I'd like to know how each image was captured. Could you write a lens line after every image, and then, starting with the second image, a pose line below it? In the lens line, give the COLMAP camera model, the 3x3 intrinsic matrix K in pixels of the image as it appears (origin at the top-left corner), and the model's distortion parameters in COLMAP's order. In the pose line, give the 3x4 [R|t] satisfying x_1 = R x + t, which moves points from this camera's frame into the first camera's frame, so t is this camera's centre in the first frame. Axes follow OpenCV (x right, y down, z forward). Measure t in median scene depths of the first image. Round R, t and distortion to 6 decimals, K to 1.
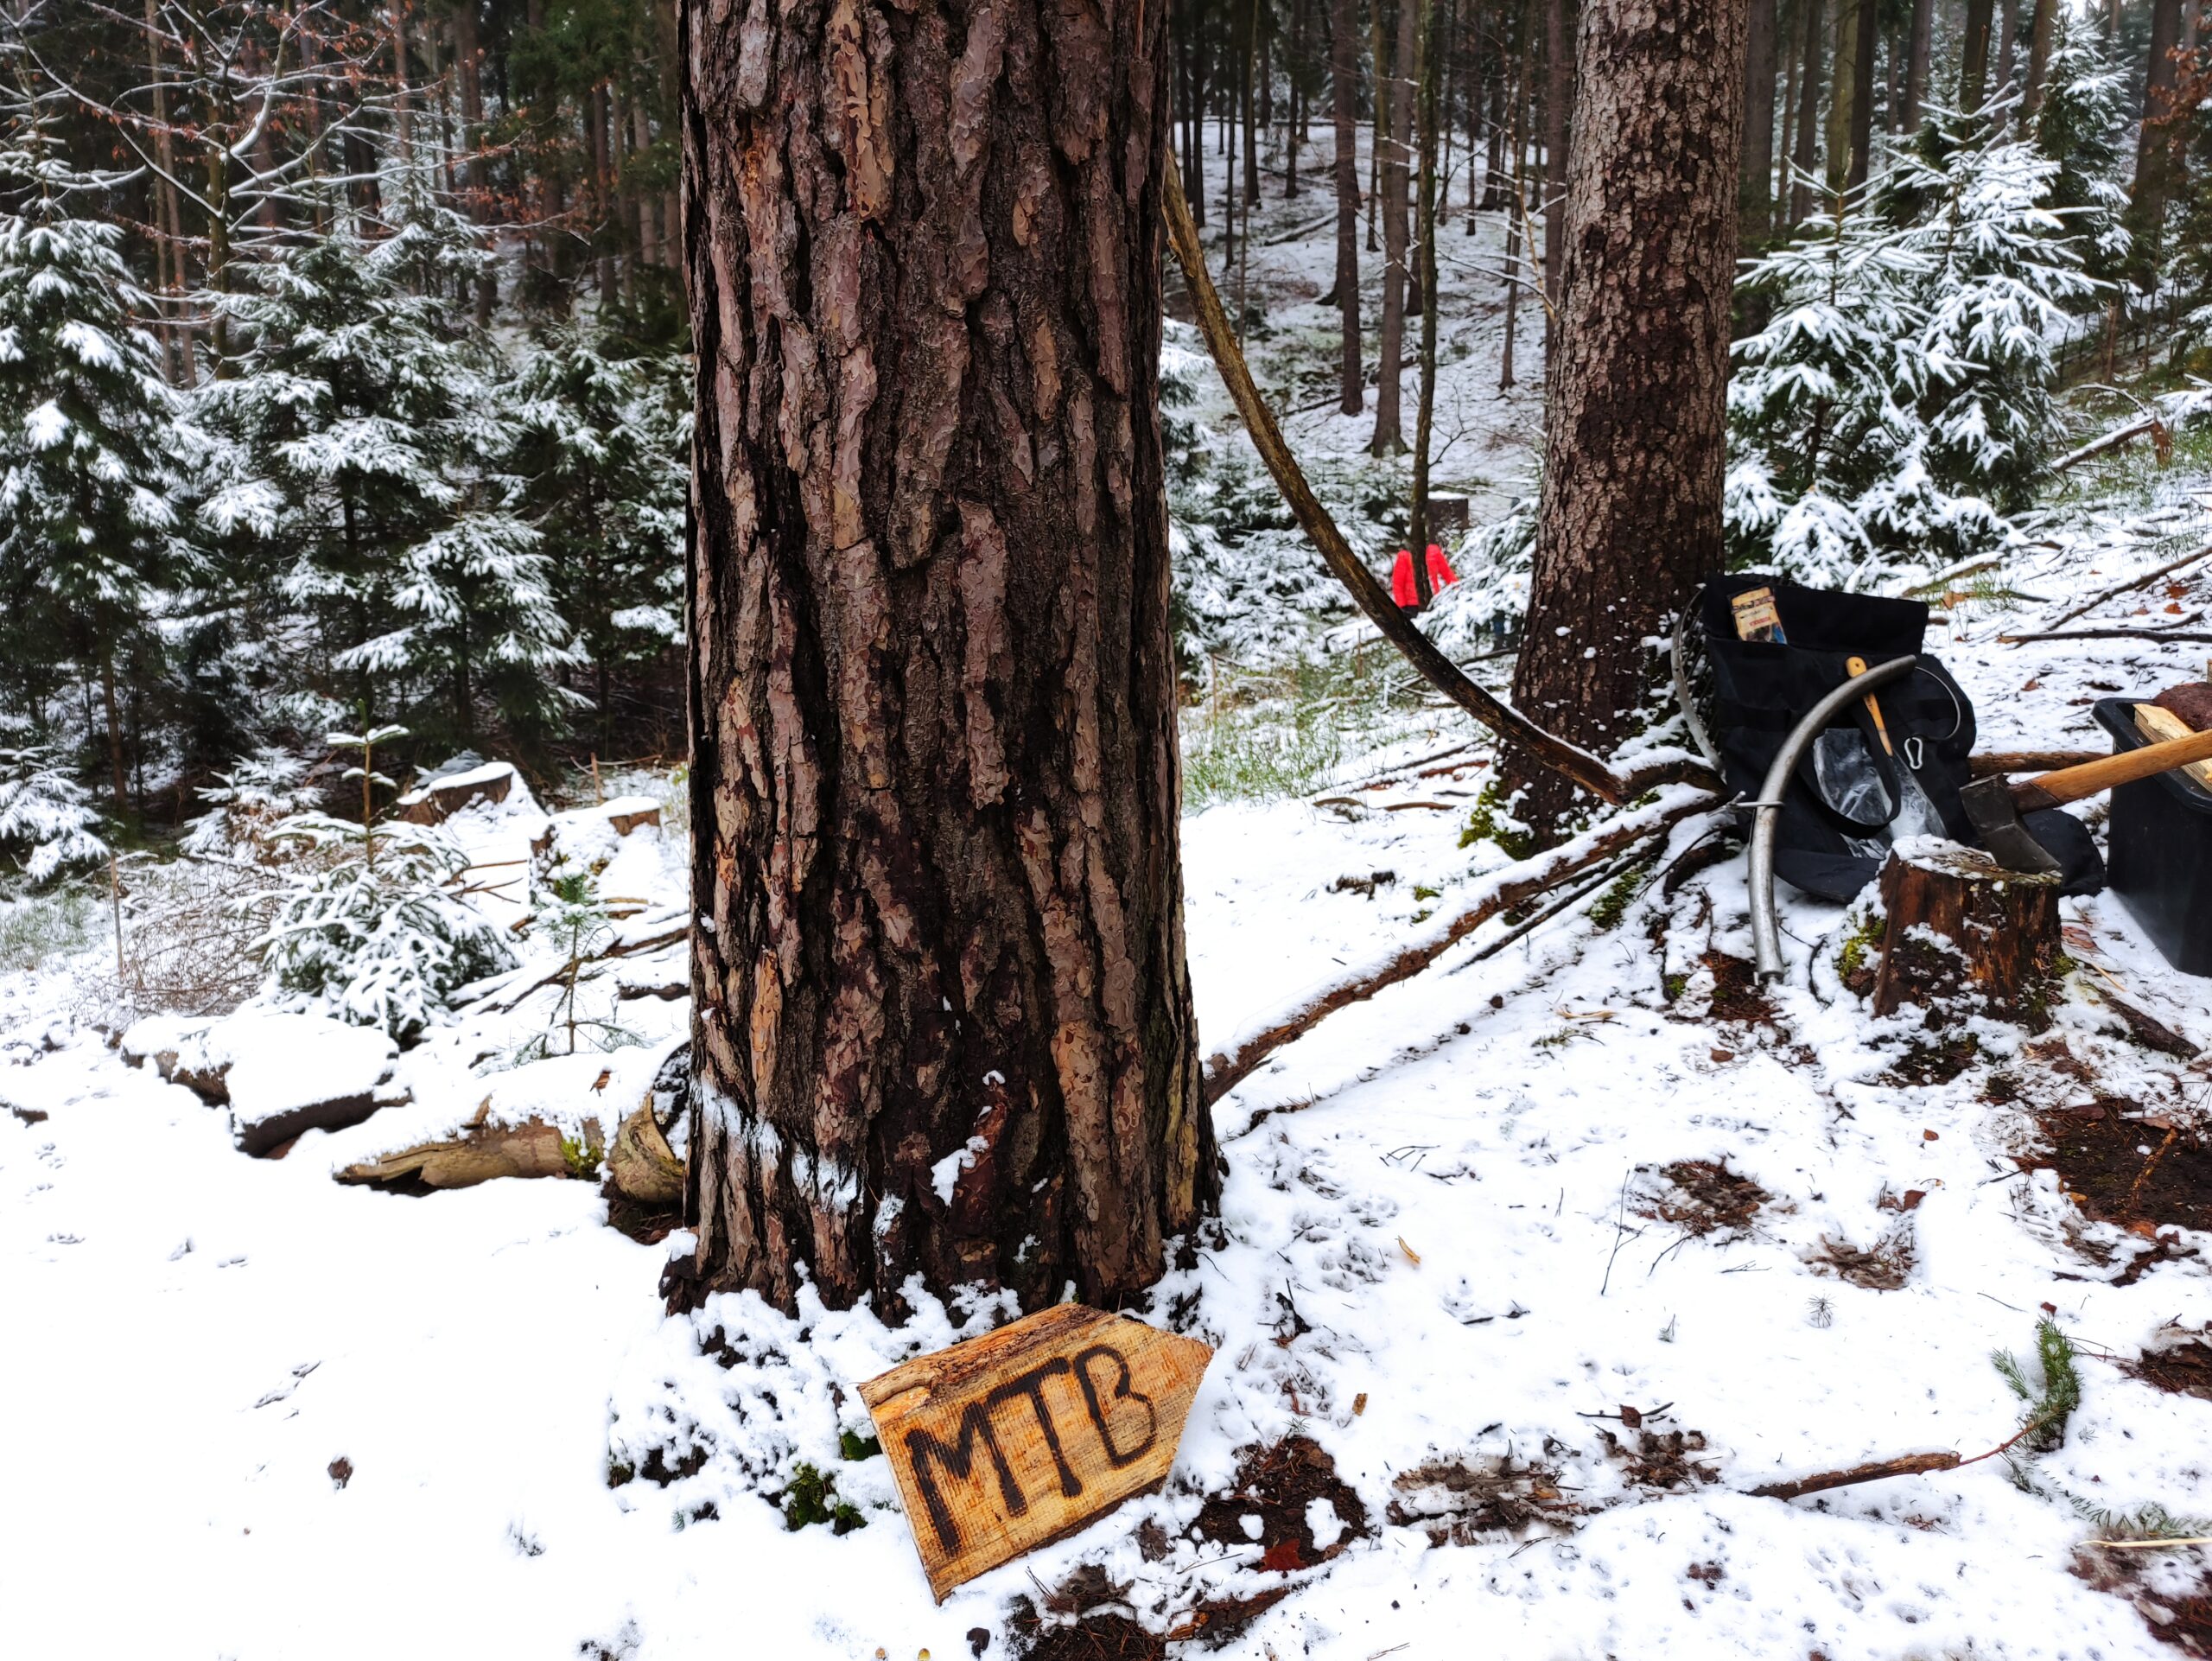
lens RADIAL K [[1619.6, 0, 1098.7], [0, 1619.6, 817.5], [0, 0, 1]] dist [0.049206, -0.028363]
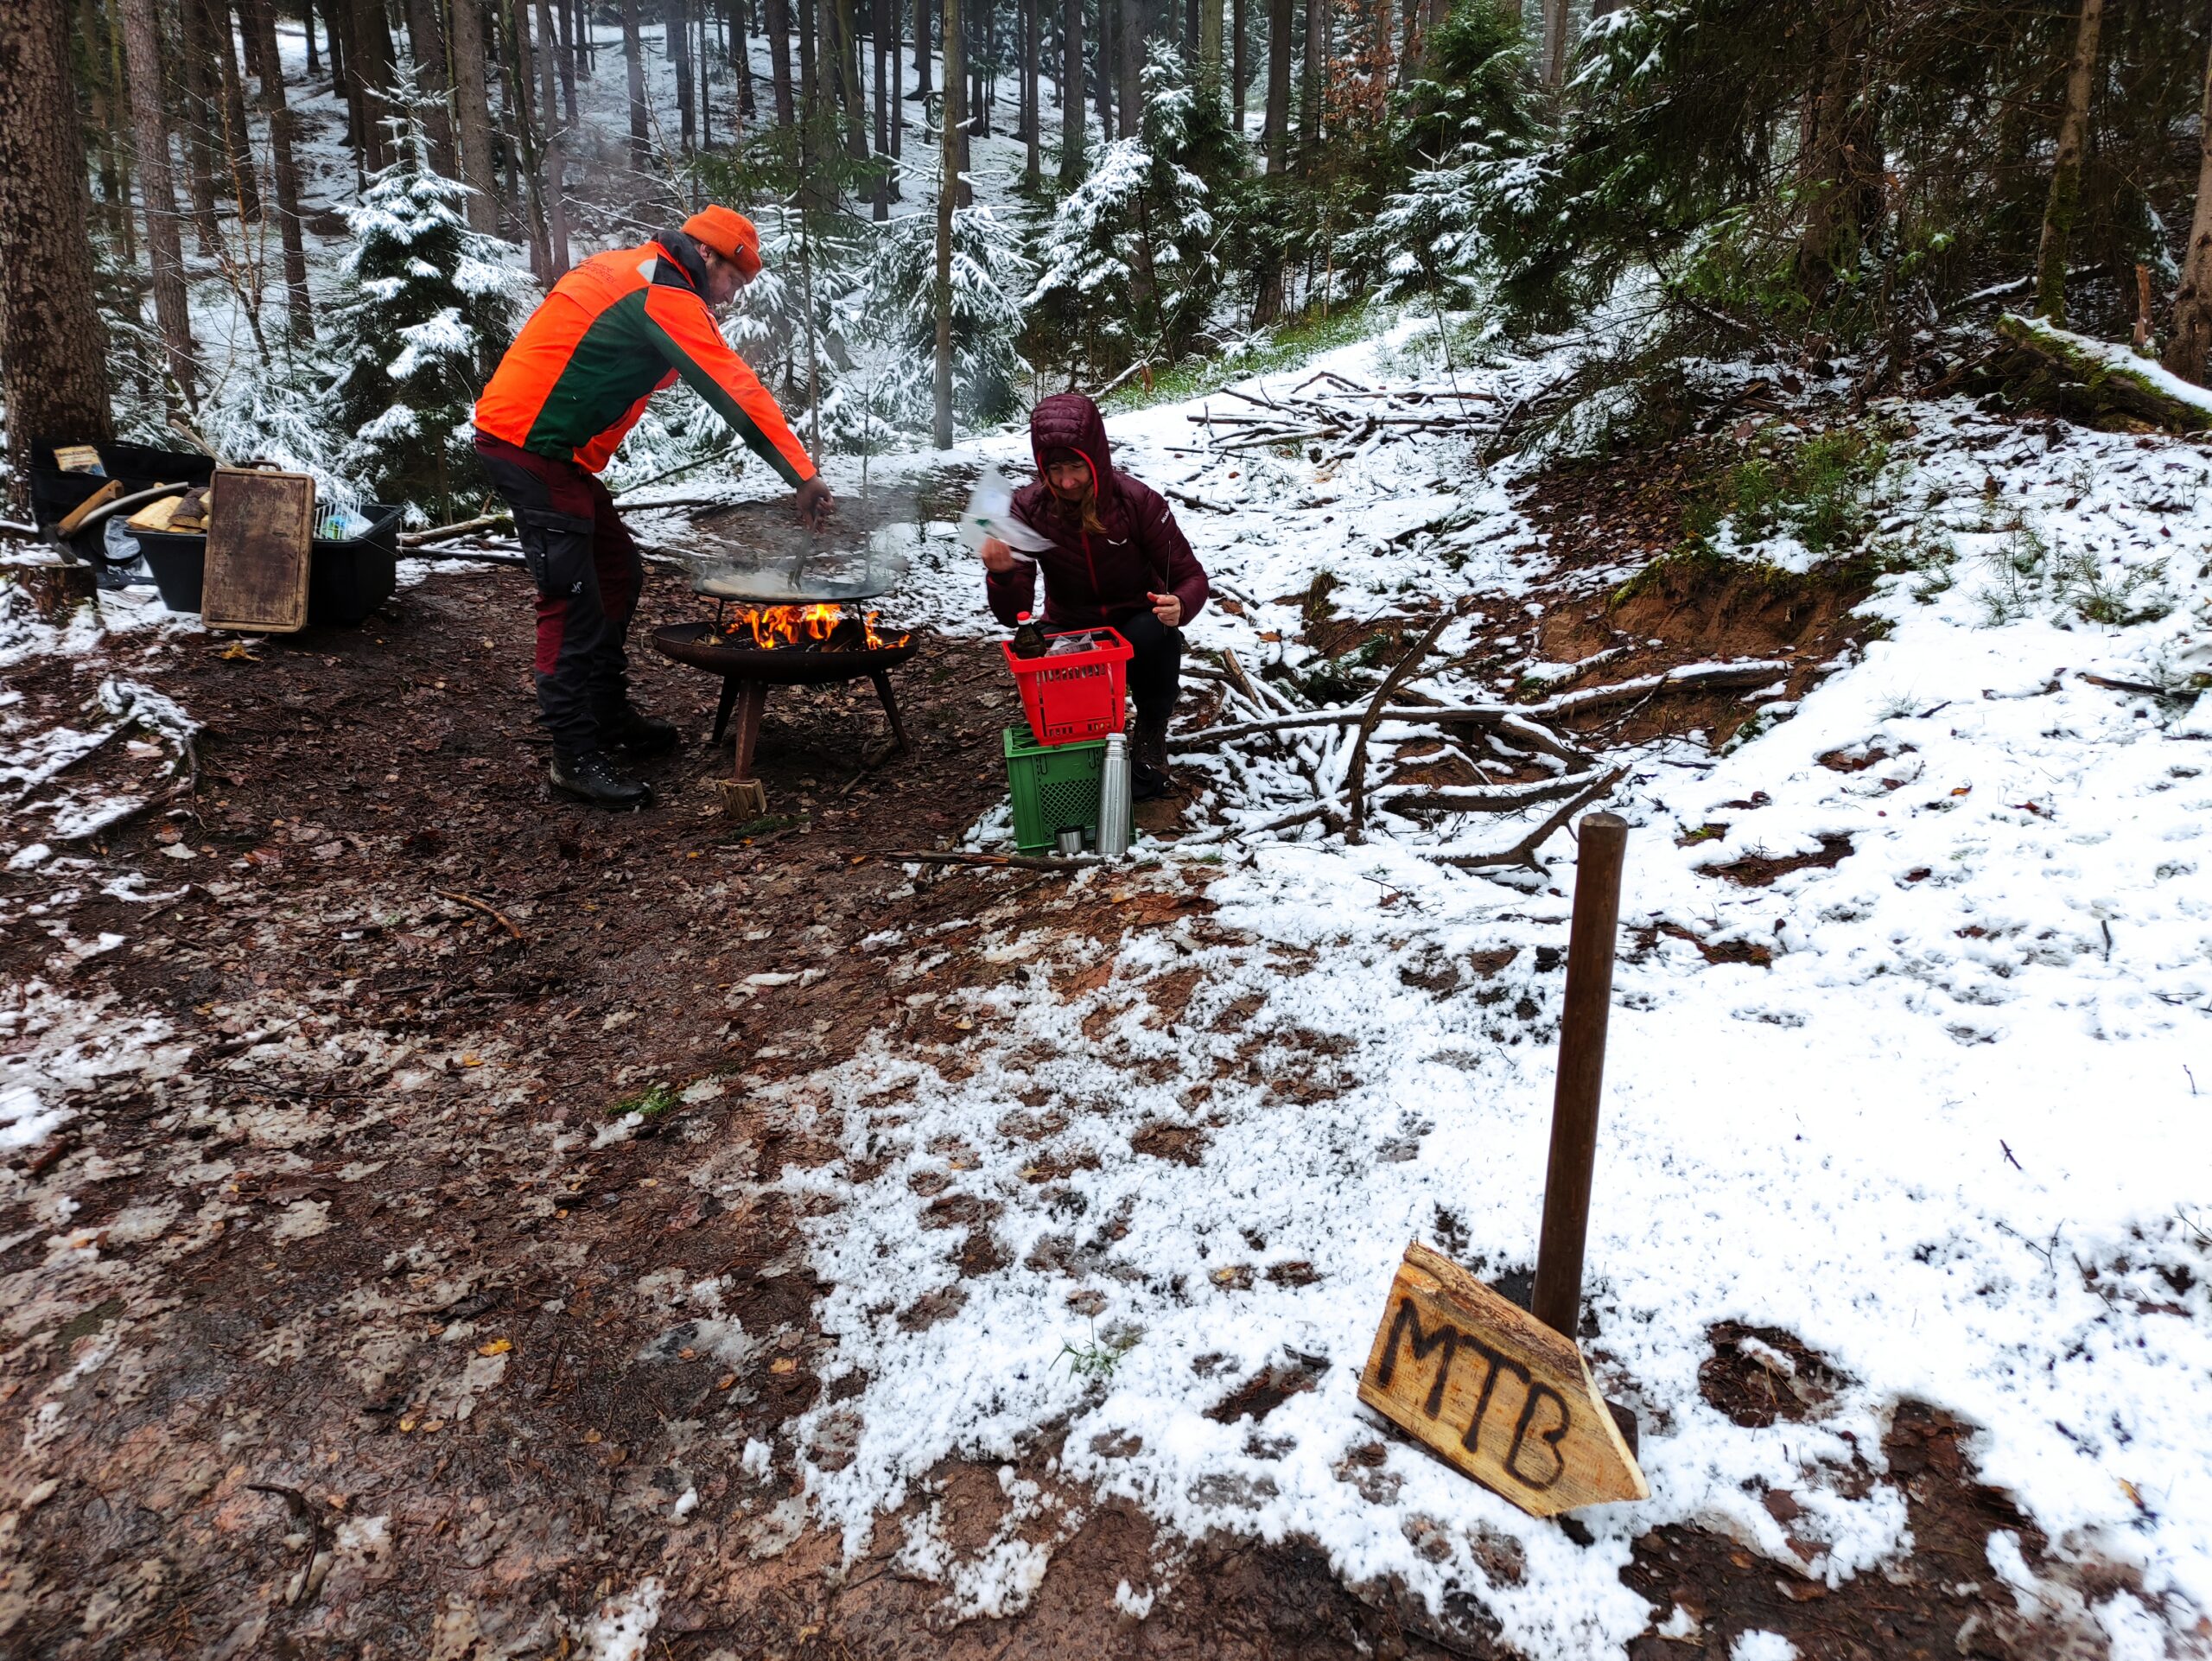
lens RADIAL K [[1619.6, 0, 1102.4], [0, 1619.6, 835.5], [0, 0, 1]] dist [0.049206, -0.028363]
pose [[0.971365, -0.043837, 0.233512, 0.200238], [0.029624, 0.997508, 0.064031, 0.043773], [-0.235738, -0.055280, 0.970243, -0.229769]]
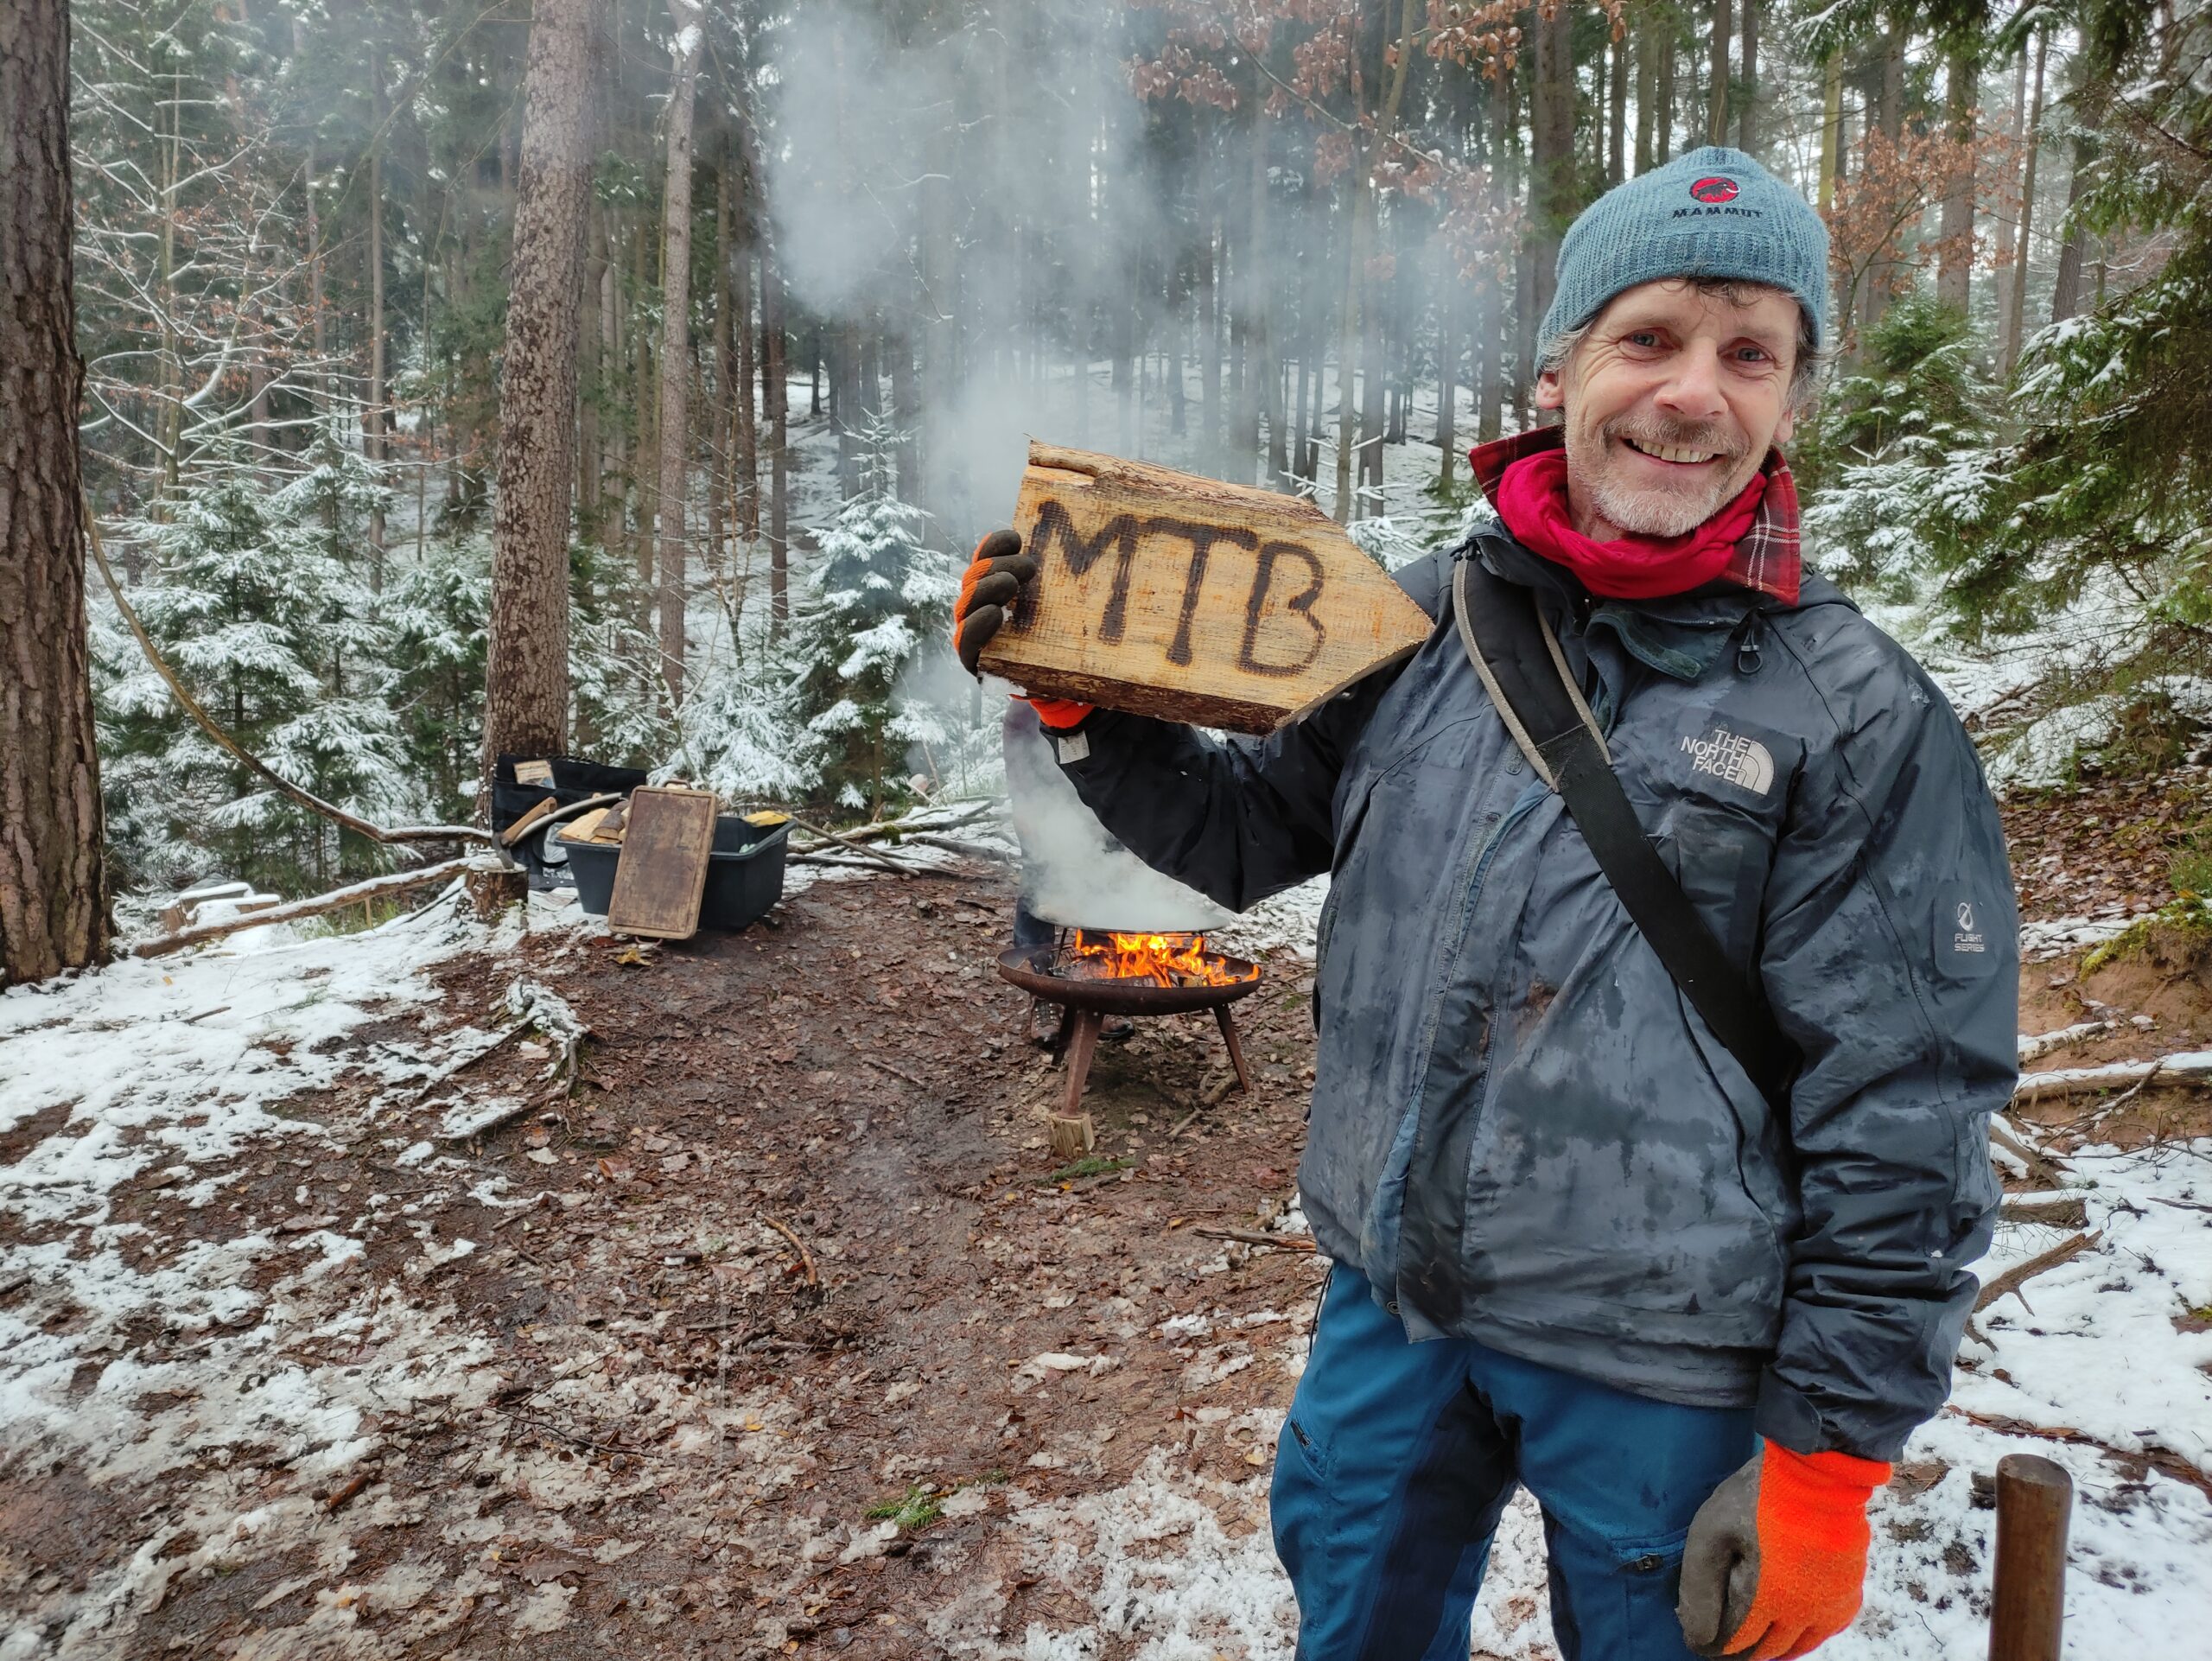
lens RADIAL K [[1619.6, 0, 1101.9], [0, 1619.6, 829.5], [0, 0, 1]] dist [0.049206, -0.028363]
pose [[0.999753, 0.020844, -0.007709, 0.212180], [-0.021555, 0.993919, -0.107982, 0.031839], [0.005411, 0.108121, 0.994123, -0.216075]]
